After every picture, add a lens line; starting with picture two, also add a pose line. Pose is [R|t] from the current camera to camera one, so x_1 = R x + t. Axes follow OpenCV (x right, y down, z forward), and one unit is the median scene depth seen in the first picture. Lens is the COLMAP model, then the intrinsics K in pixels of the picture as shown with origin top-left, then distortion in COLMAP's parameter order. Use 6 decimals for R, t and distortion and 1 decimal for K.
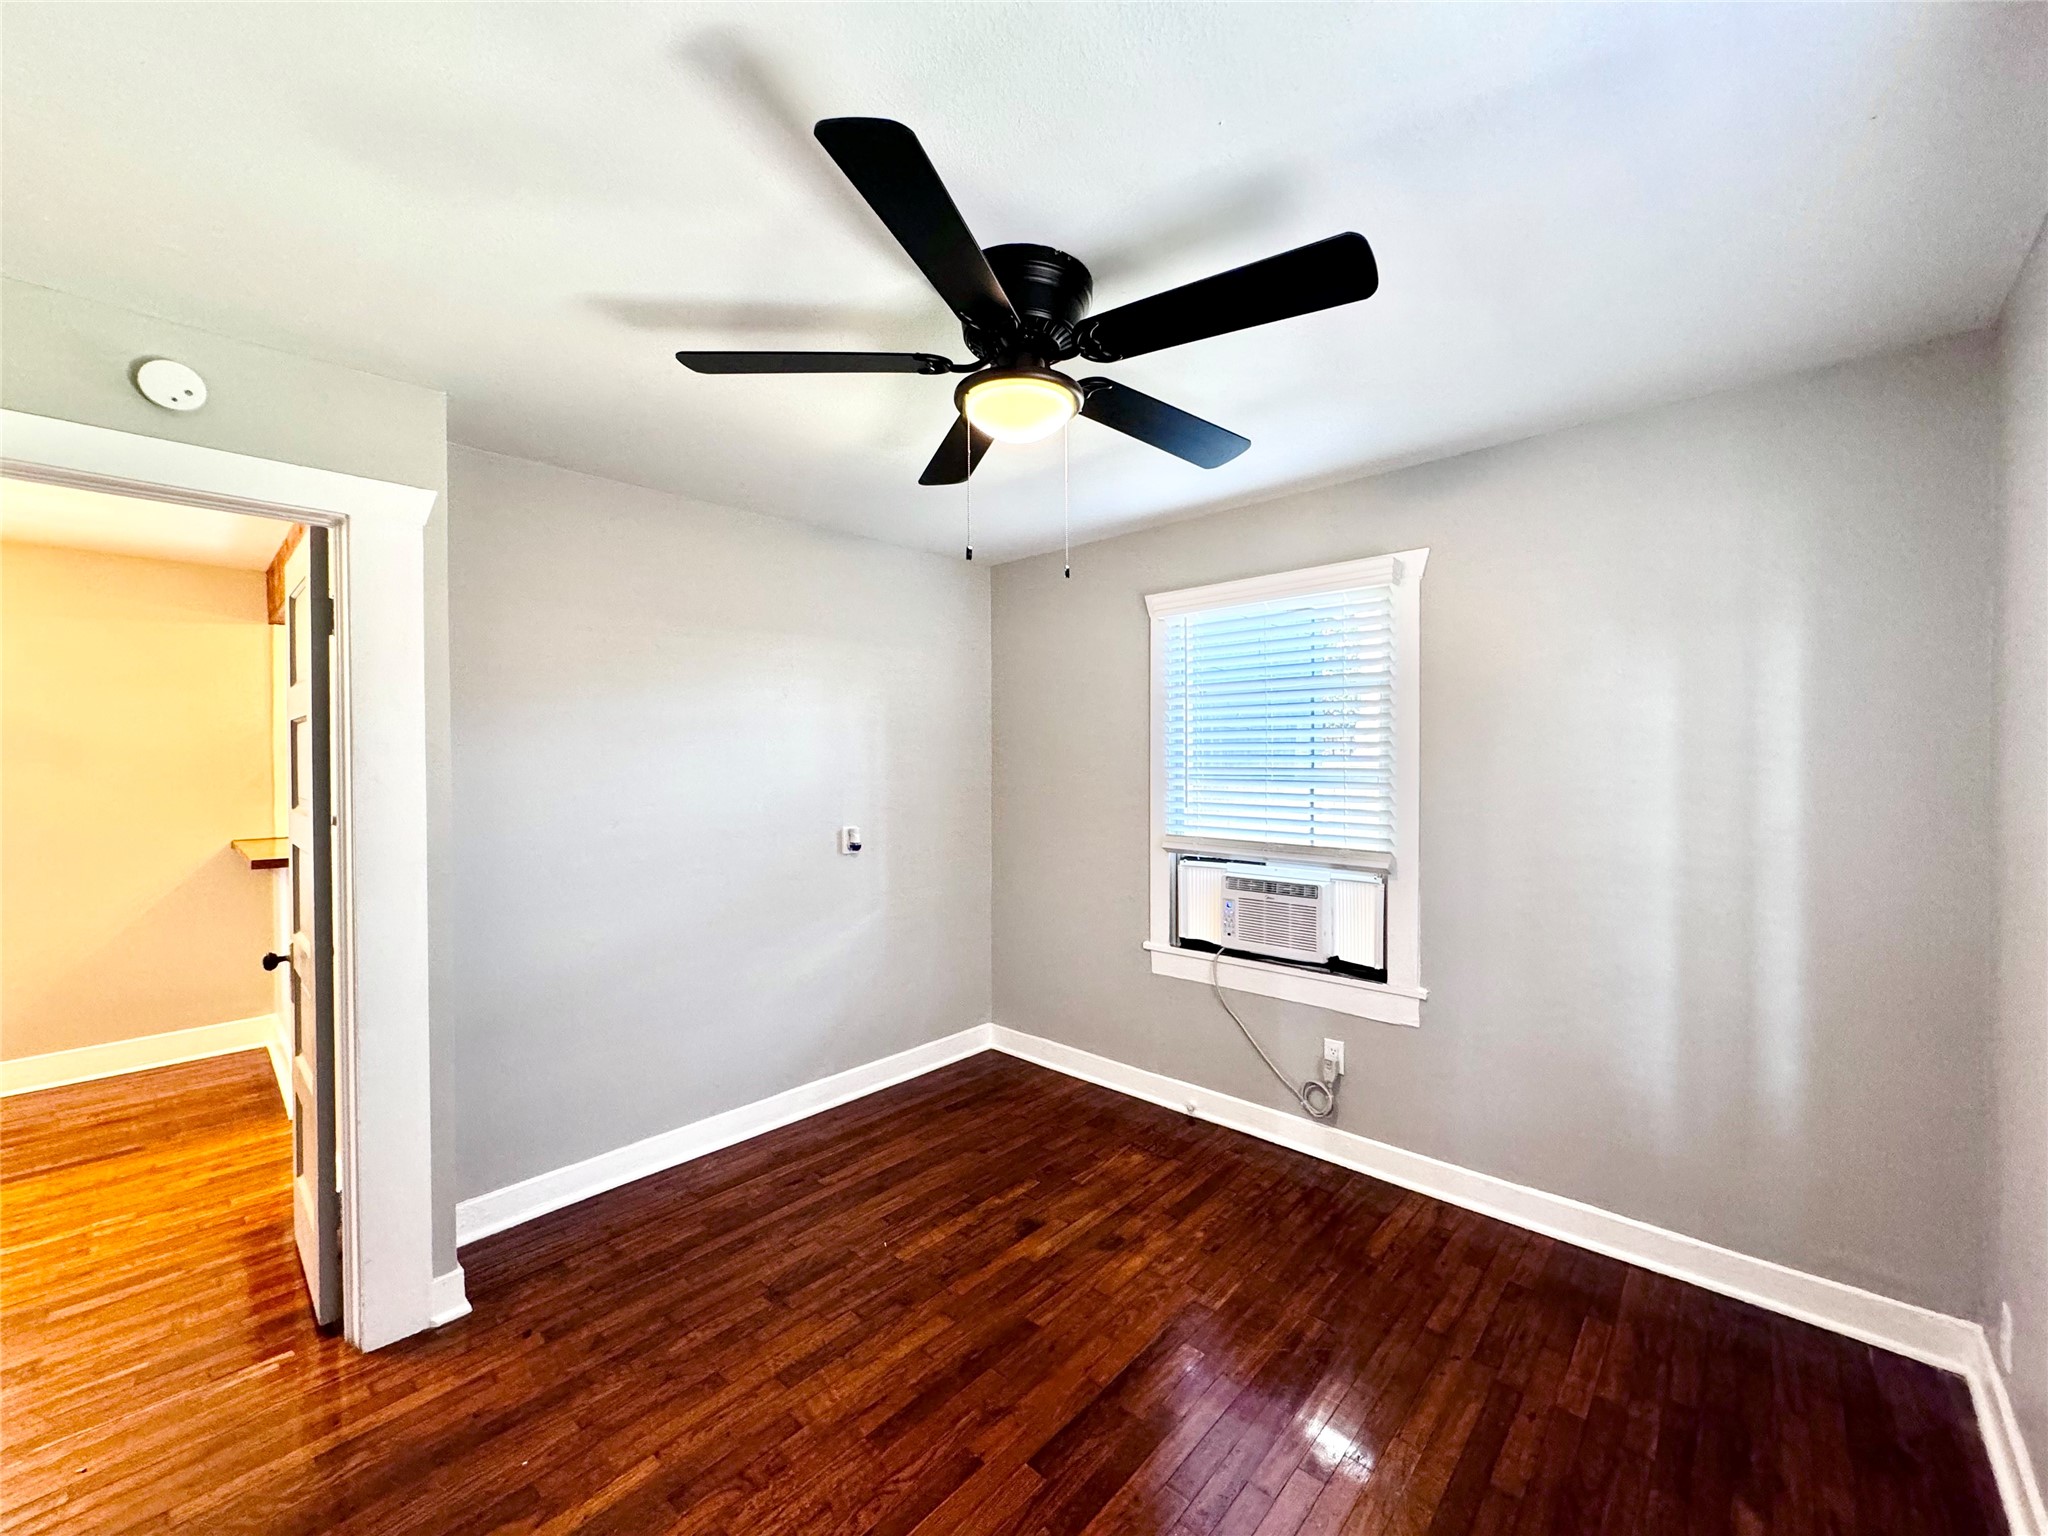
lens RADIAL K [[816.2, 0, 1024.2], [0, 816.2, 764.7], [0, 0, 1]] dist [-0.000992, 0.000111]
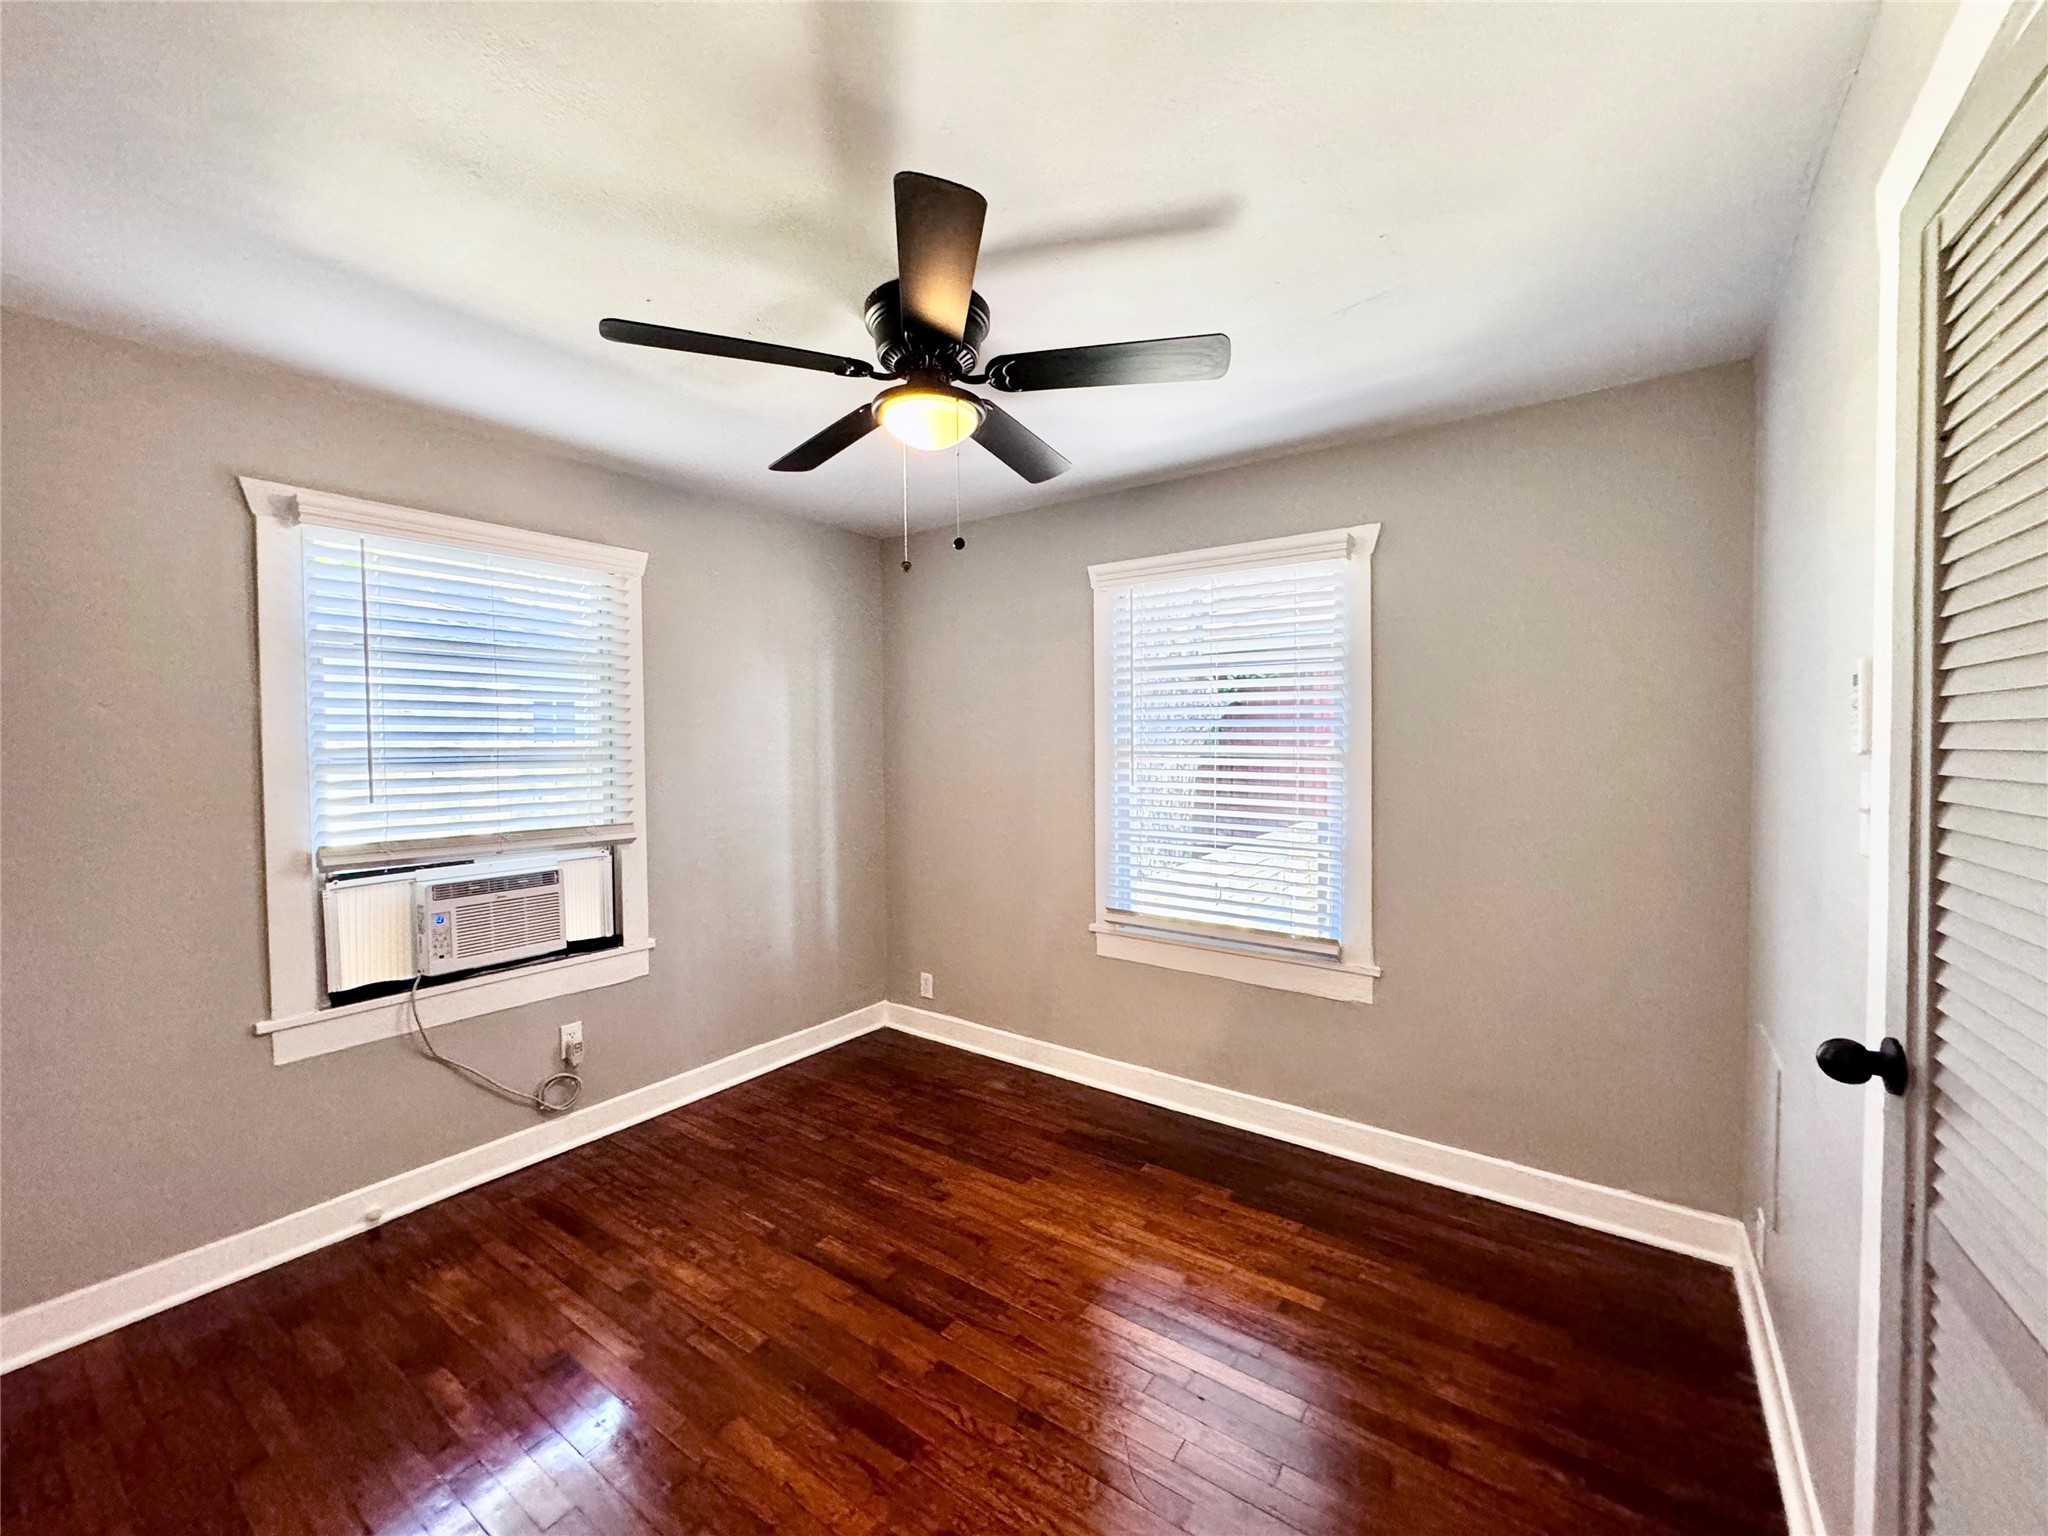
lens RADIAL K [[816.2, 0, 1023.1], [0, 816.2, 762.2], [0, 0, 1]] dist [-0.000992, 0.000111]
pose [[-0.118399, -0.016899, 0.992822, -0.673462], [0.016299, 0.999687, 0.018959, 0.013725], [-0.992832, 0.018427, -0.118087, 0.588154]]
